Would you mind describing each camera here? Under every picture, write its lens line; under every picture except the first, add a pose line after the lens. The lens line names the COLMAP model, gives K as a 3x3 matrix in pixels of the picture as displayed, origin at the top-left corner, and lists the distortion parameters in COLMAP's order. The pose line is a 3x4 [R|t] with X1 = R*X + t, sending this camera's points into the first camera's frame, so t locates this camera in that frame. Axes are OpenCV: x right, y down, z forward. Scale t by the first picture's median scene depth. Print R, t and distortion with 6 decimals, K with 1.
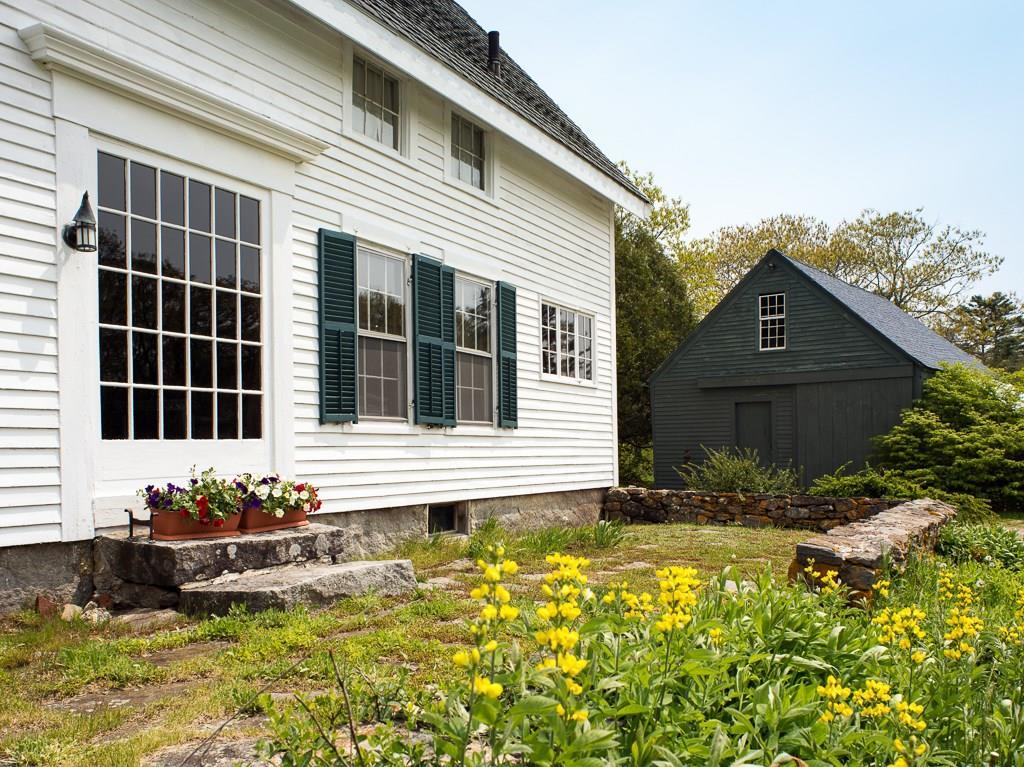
lens RADIAL K [[913.3, 0, 512.0], [0, 913.3, 383.5], [0, 0, 1]] dist [-0.001491, 0.000809]
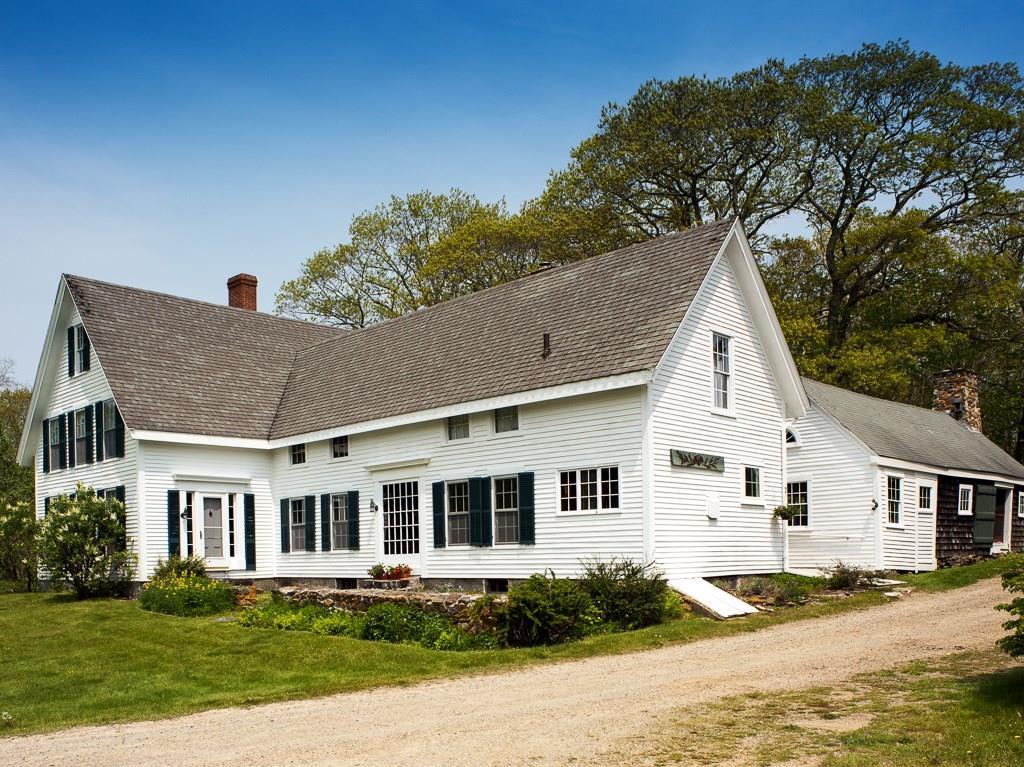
lens RADIAL K [[913.3, 0, 512.0], [0, 913.3, 383.5], [0, 0, 1]] dist [-0.001491, 0.000809]
pose [[-0.253821, -0.180433, -0.950273, 2.530858], [0.078509, 0.975362, -0.206167, 0.147015], [0.964060, -0.126935, -0.233402, 1.895009]]
